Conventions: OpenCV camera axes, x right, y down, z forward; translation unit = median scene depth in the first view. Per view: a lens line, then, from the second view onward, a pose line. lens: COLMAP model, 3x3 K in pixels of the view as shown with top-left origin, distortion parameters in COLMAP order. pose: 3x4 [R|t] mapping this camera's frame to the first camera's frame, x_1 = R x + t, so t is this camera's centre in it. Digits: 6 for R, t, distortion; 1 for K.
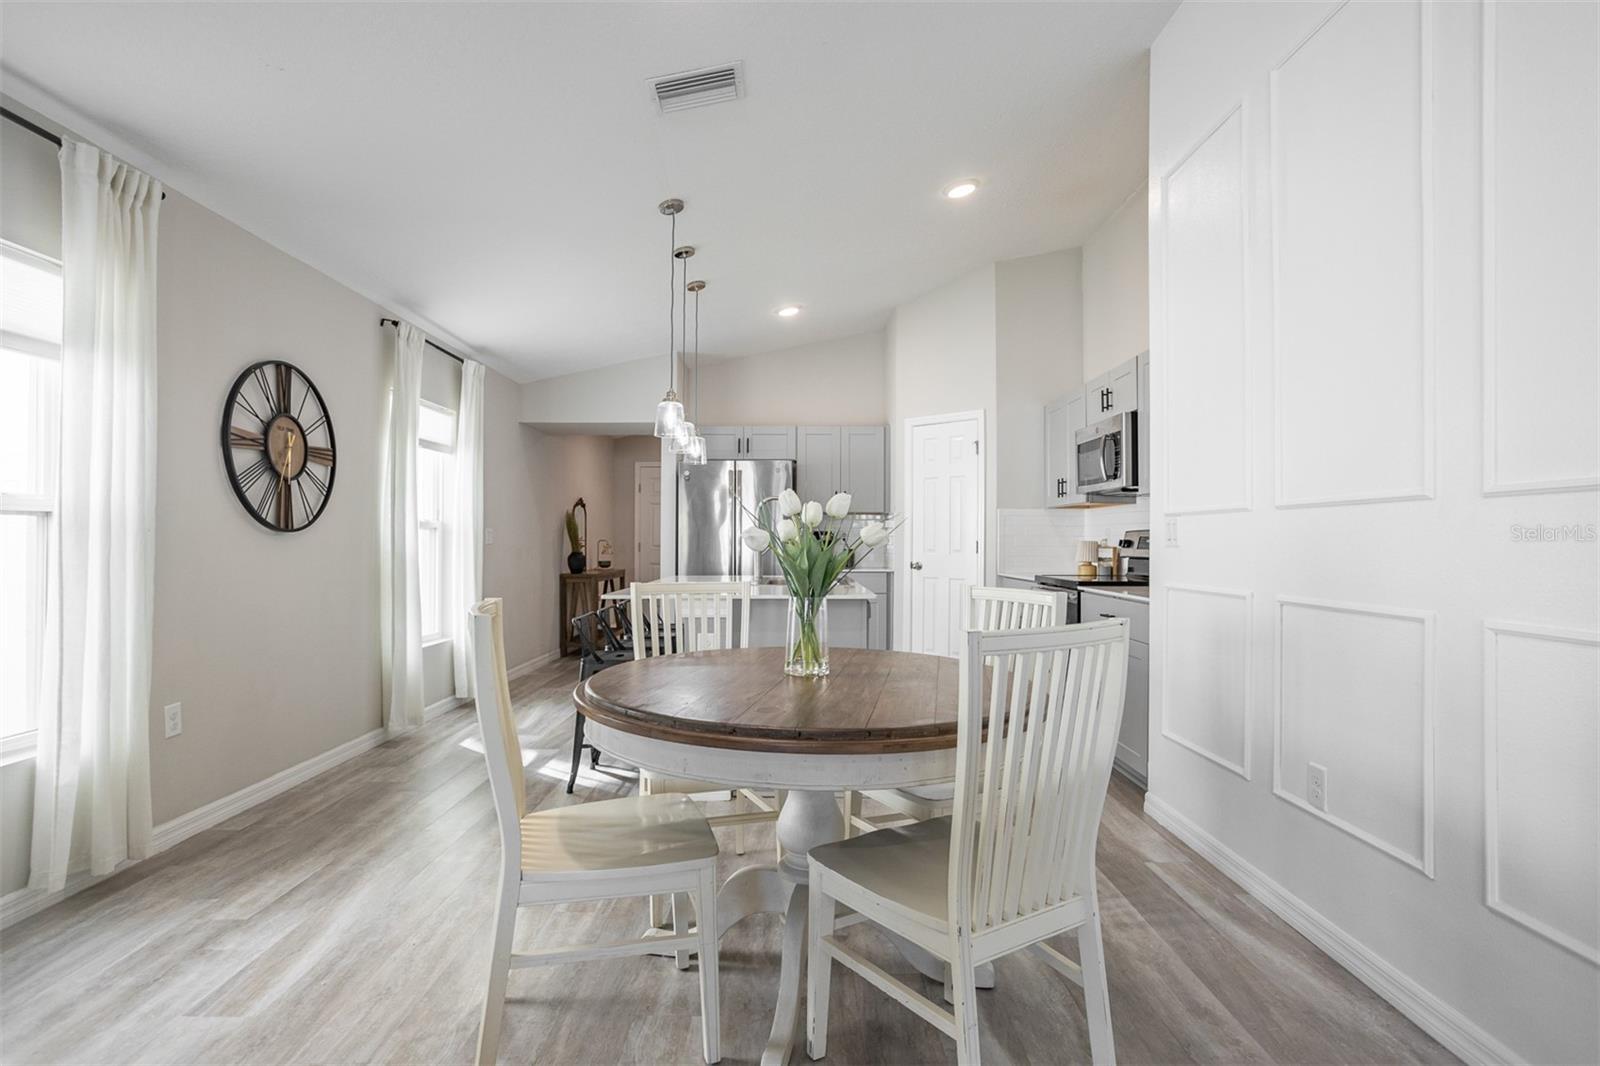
lens RADIAL K [[822.5, 0, 809.1], [0, 822.5, 536.5], [0, 0, 1]] dist [-0.056972, 0.033198]
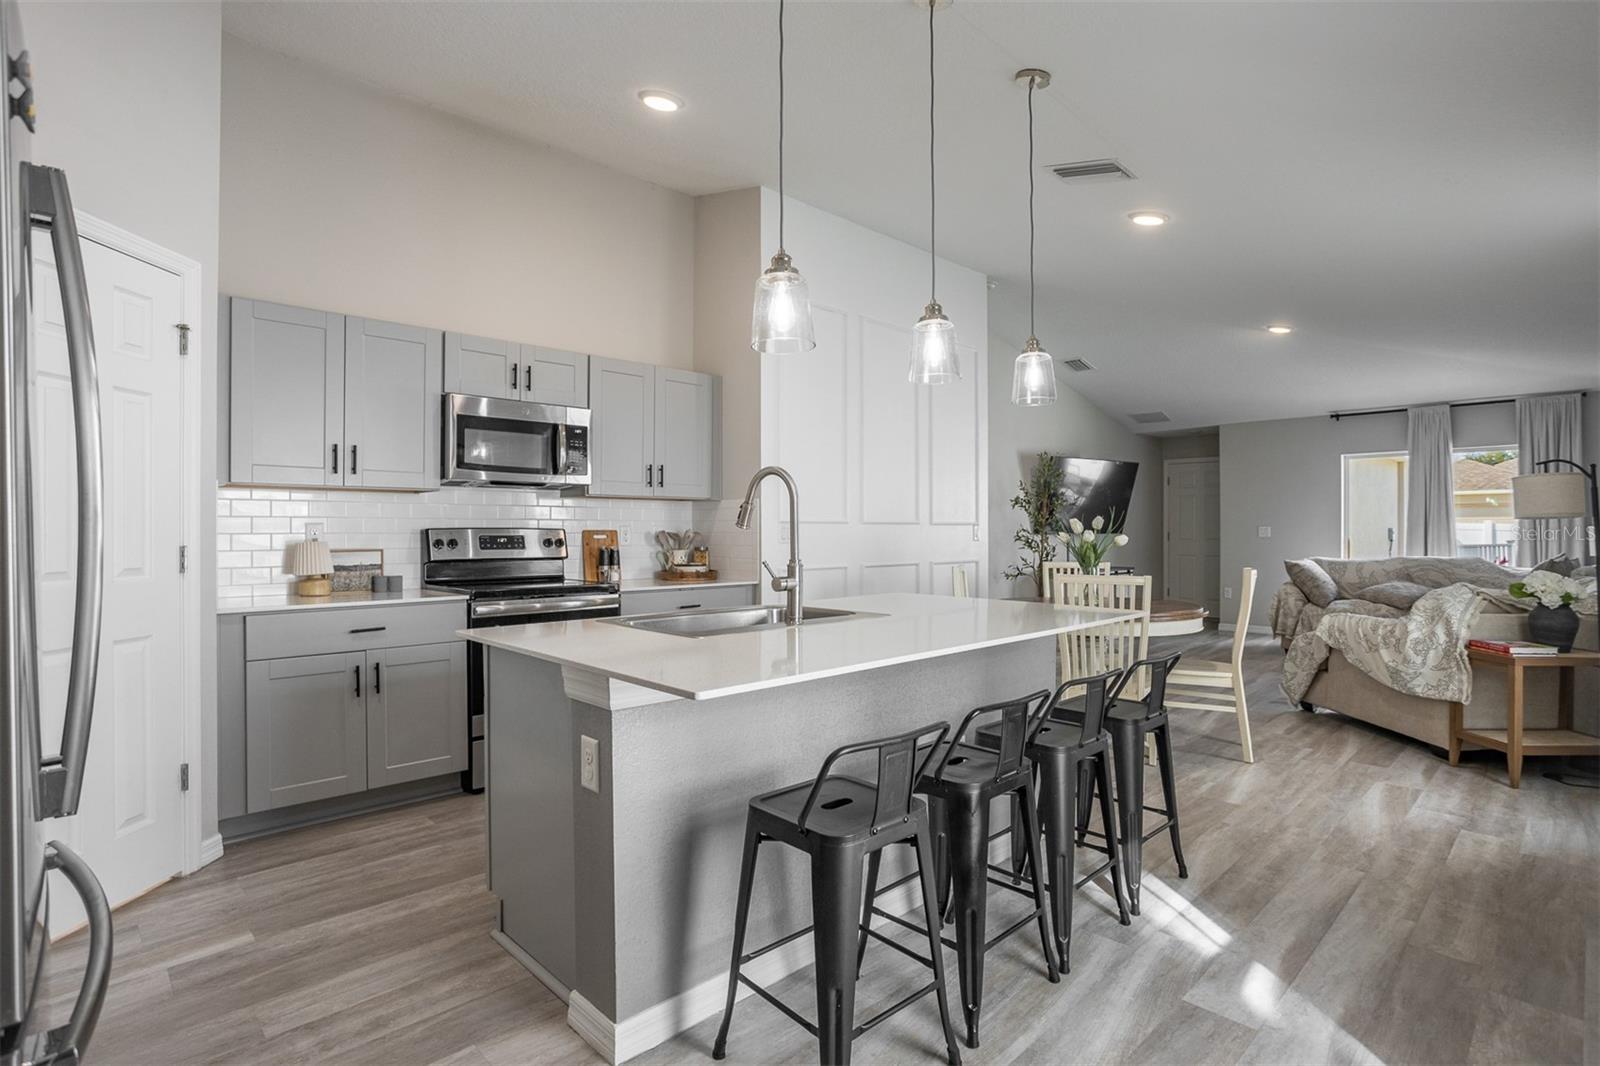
lens RADIAL K [[805.0, 0, 794.2], [0, 805.0, 531.9], [0, 0, 1]] dist [-0.044291, 0.030665]
pose [[-0.690541, -0.004786, 0.723277, -0.615290], [-0.006873, 0.999976, 0.000056, -0.008836], [-0.723261, -0.004933, -0.690558, 1.890896]]
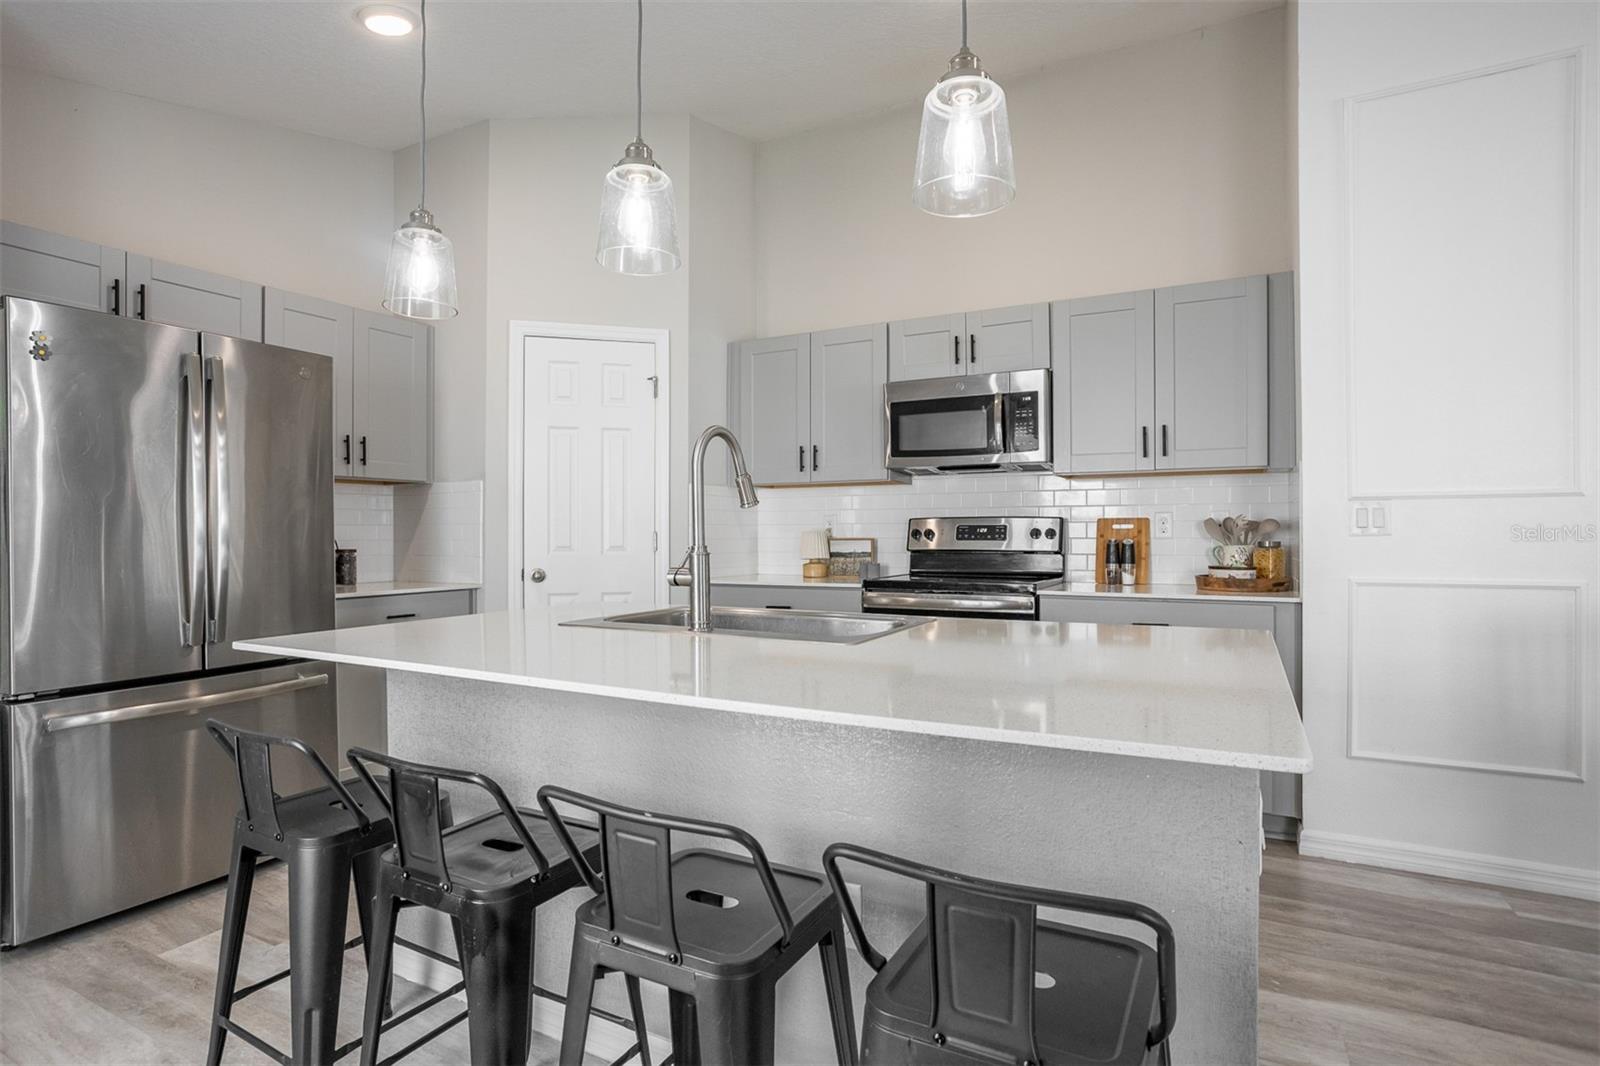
lens RADIAL K [[822.5, 0, 809.1], [0, 822.5, 536.5], [0, 0, 1]] dist [-0.056972, 0.033198]
pose [[0.472702, -0.008014, 0.881186, -0.548069], [-0.000247, 0.999957, 0.009227, 0.005008], [-0.881222, -0.004579, 0.472680, 1.050847]]
